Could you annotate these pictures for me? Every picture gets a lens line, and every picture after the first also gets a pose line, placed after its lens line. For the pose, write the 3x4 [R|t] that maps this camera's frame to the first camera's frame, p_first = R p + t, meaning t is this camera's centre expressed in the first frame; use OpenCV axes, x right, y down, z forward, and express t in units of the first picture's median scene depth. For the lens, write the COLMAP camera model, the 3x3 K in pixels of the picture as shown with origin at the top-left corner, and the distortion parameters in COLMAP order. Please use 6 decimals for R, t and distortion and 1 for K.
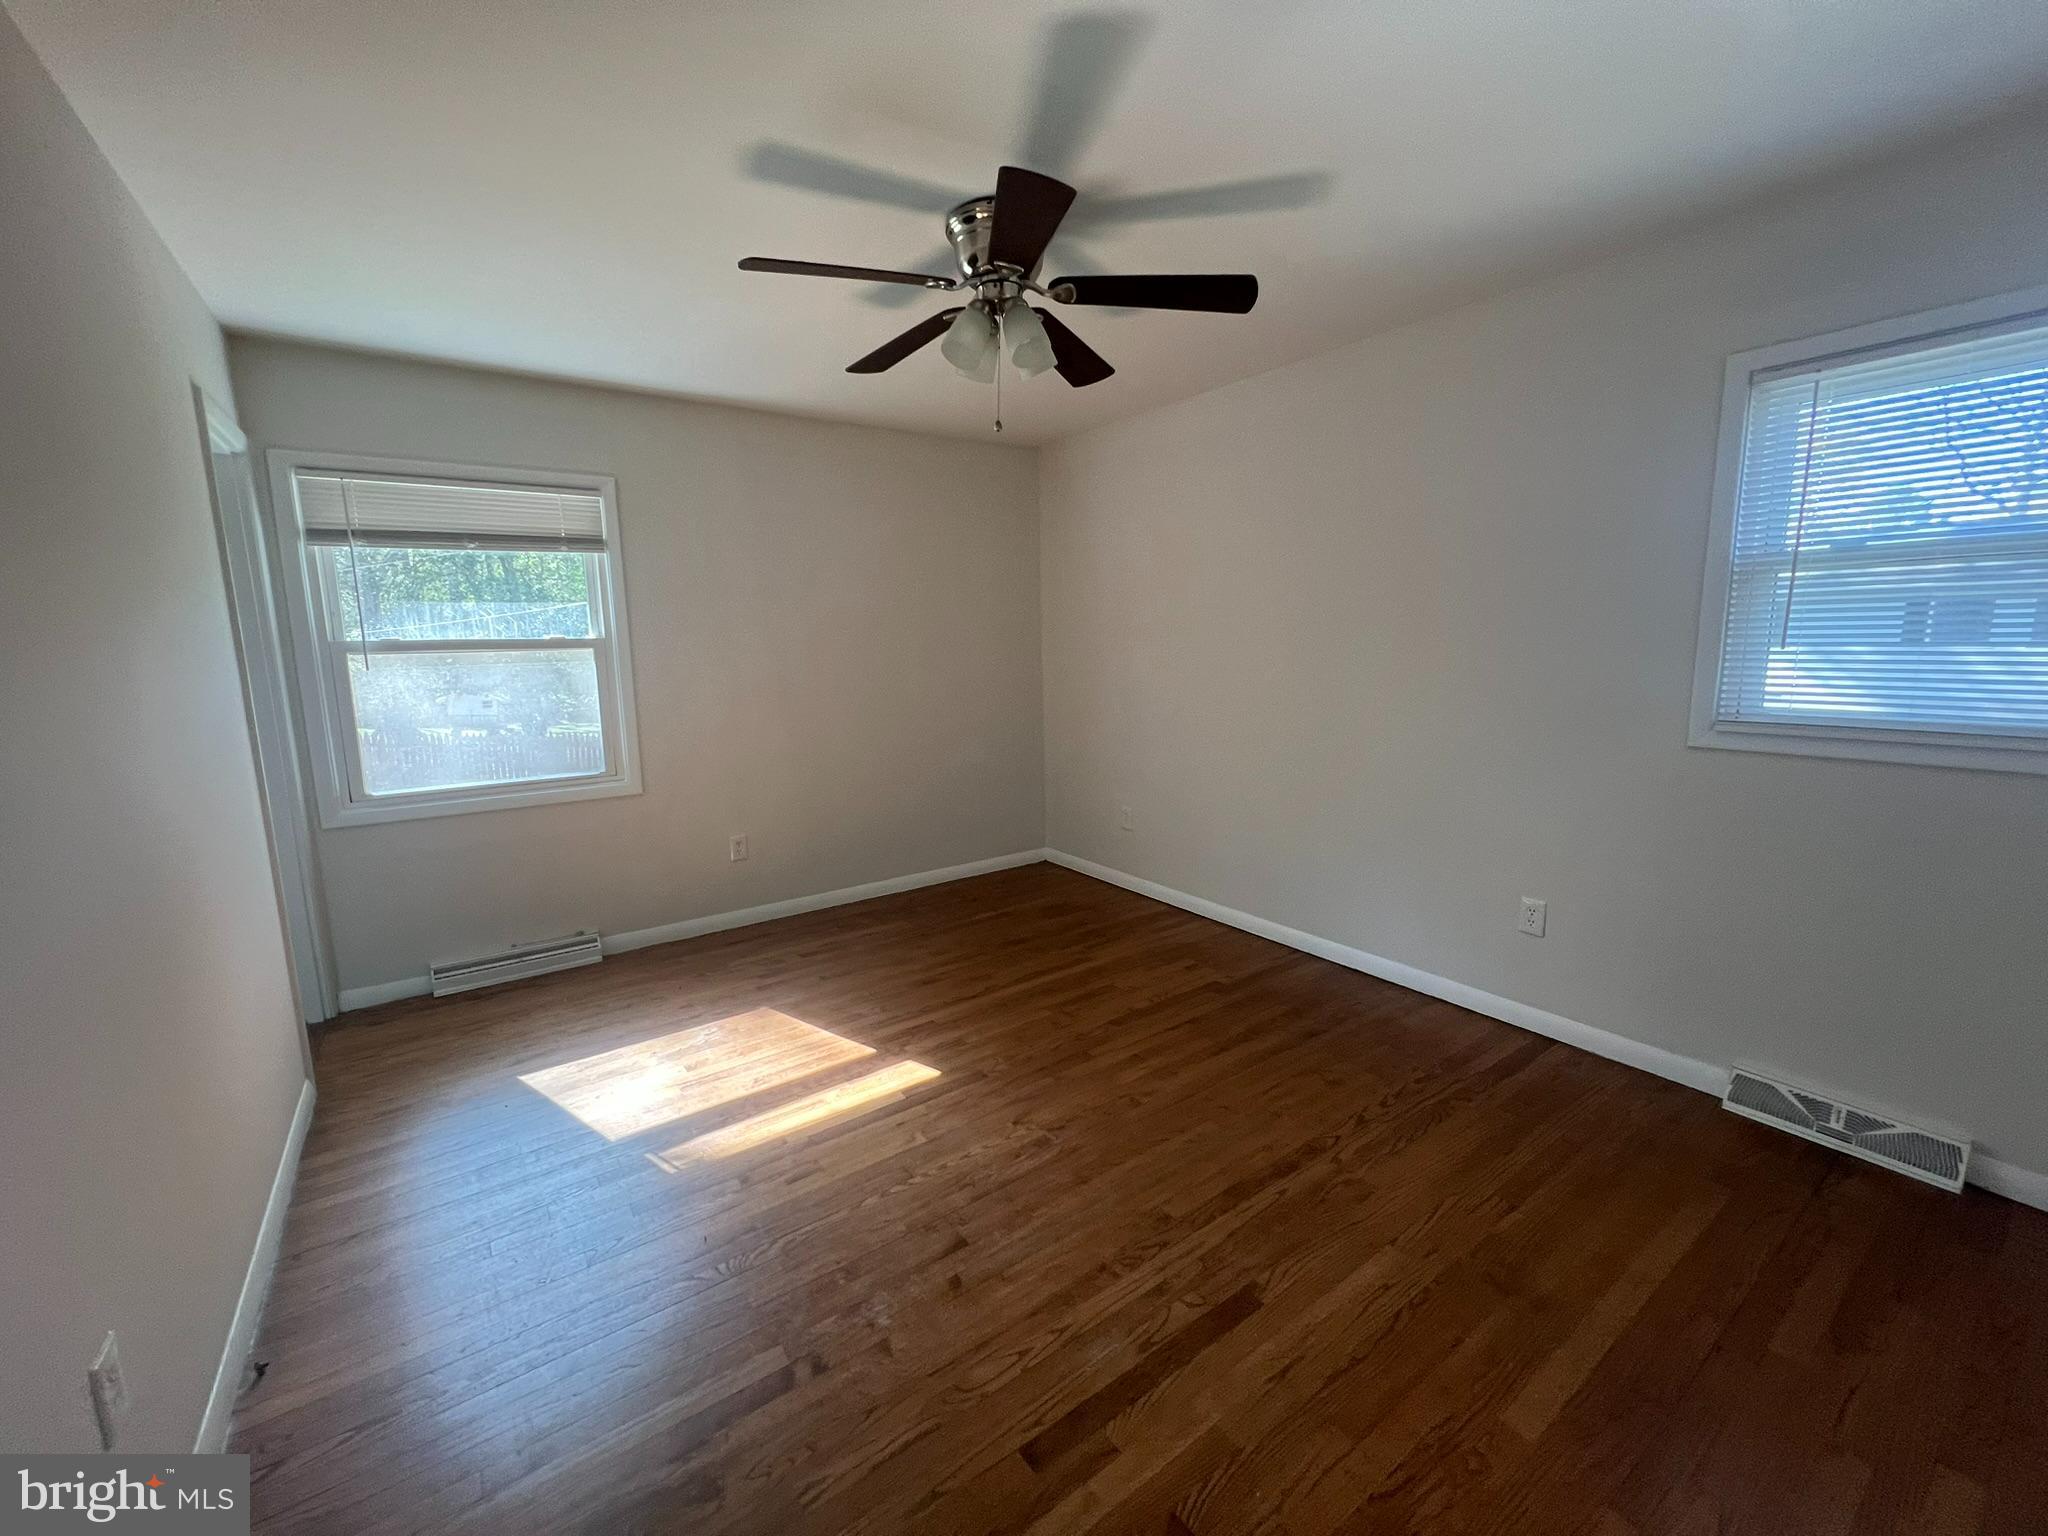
lens RADIAL K [[821.0, 0, 1019.5], [0, 821.0, 763.1], [0, 0, 1]] dist [-0.006666, 0.000340]
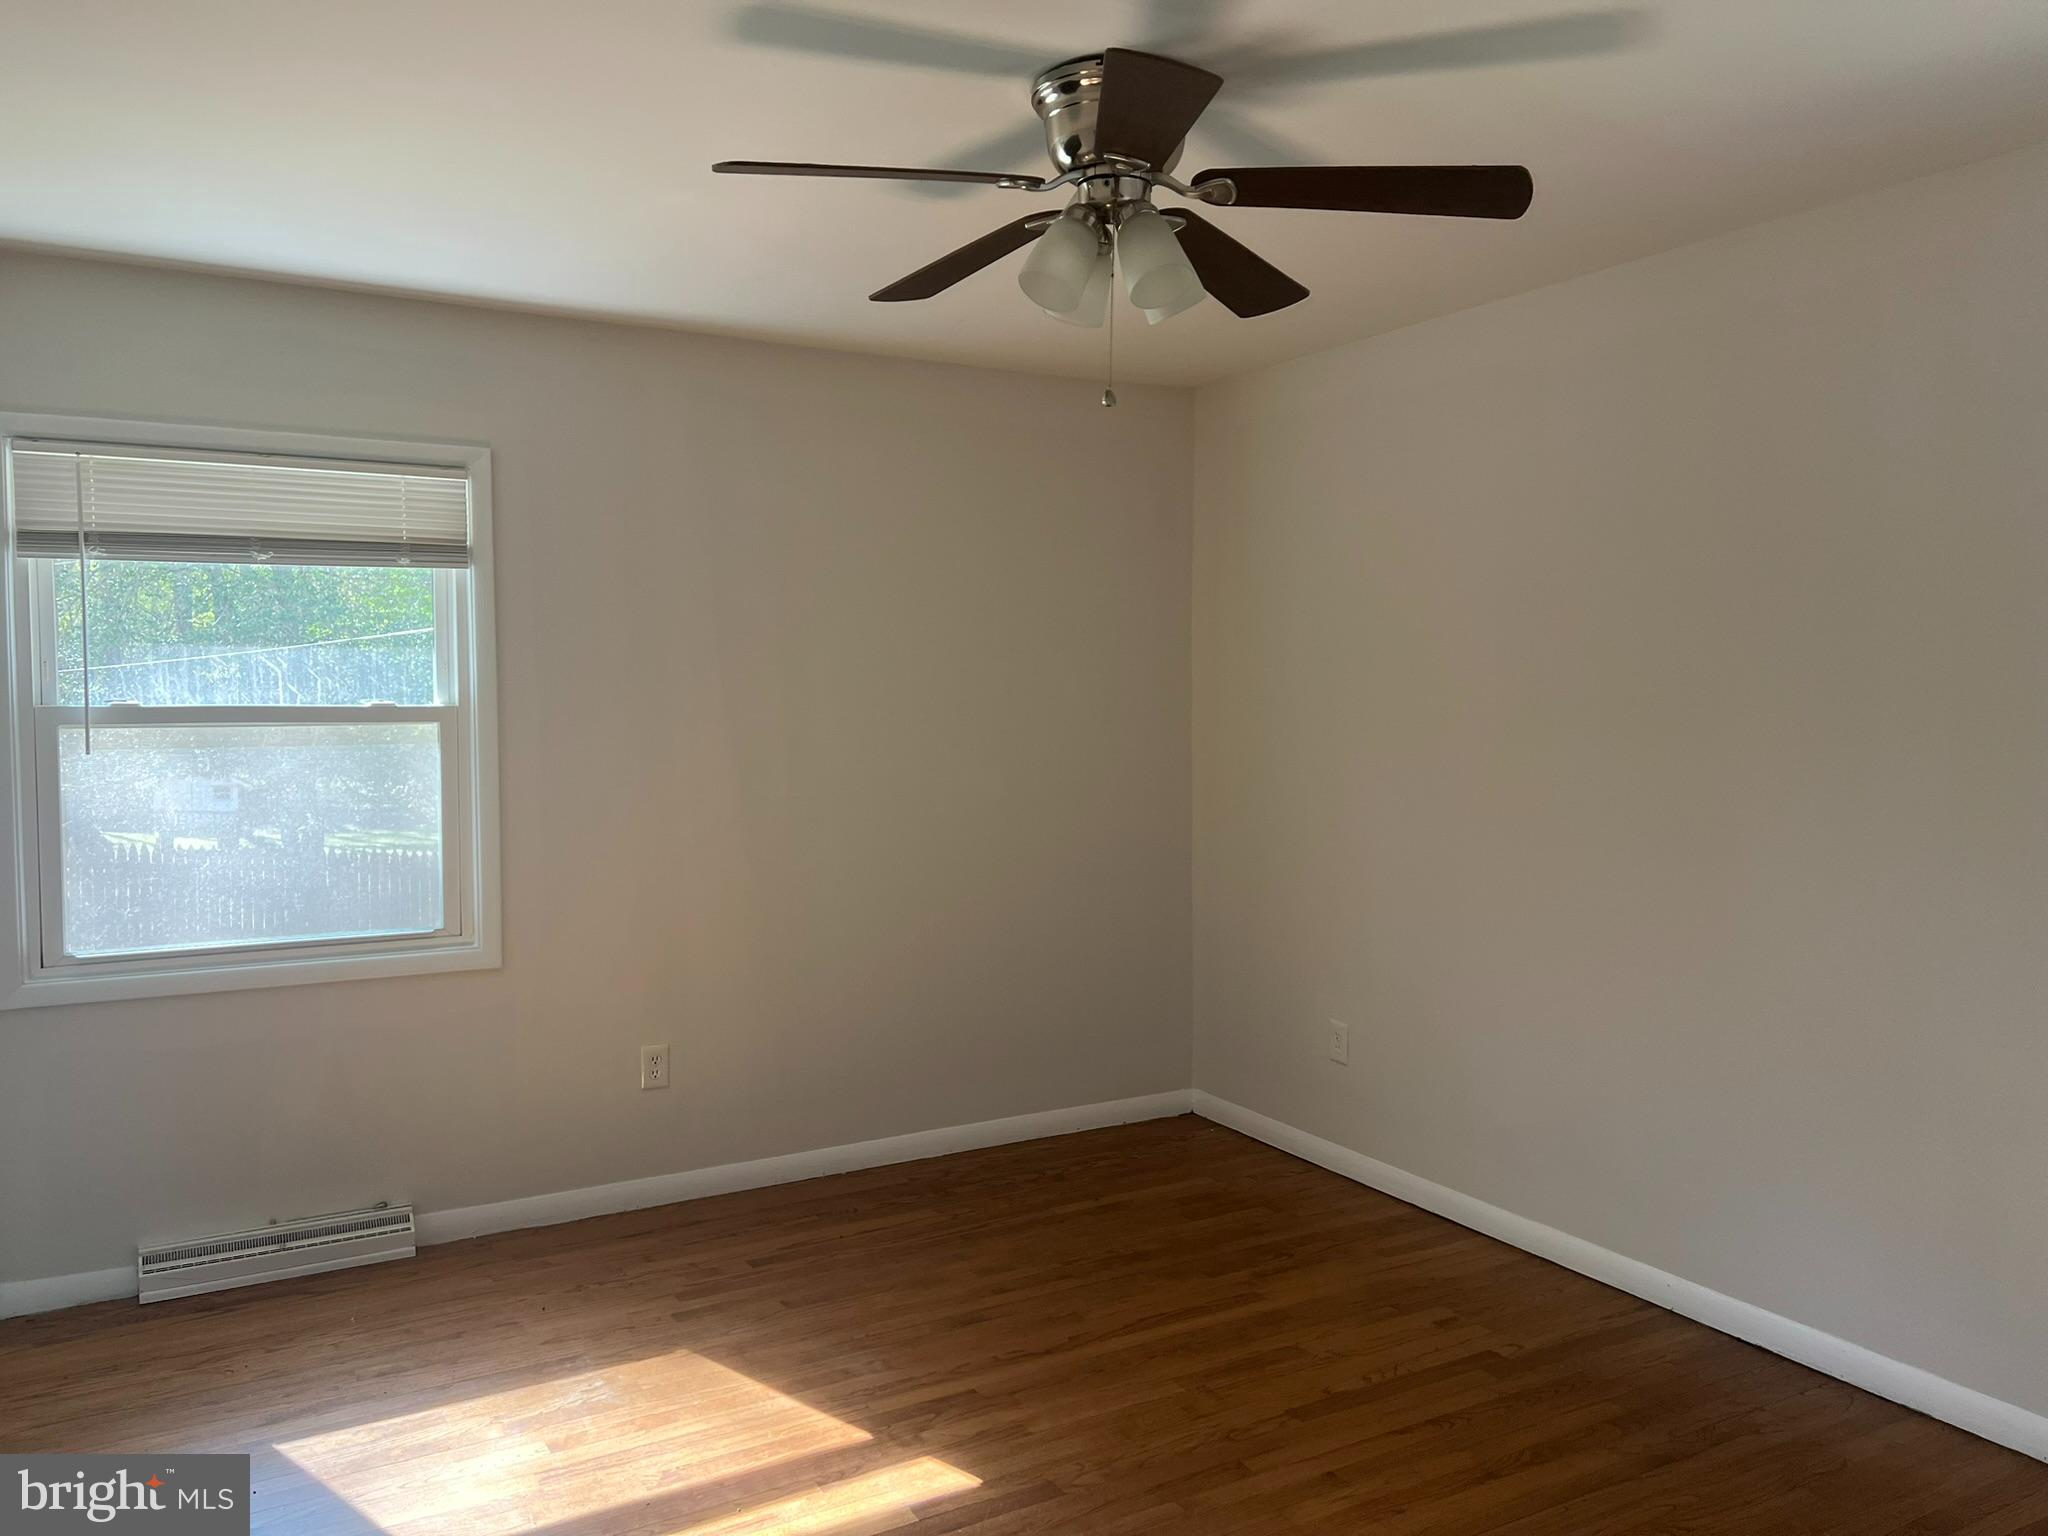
lens RADIAL K [[1531.7, 0, 1021.6], [0, 1531.7, 771.4], [0, 0, 1]] dist [0.064954, -0.077938]
pose [[0.995106, 0.022947, -0.096107, 0.020485], [-0.032371, 0.994692, -0.097675, -0.008372], [0.093356, 0.100308, 0.990567, -0.098370]]
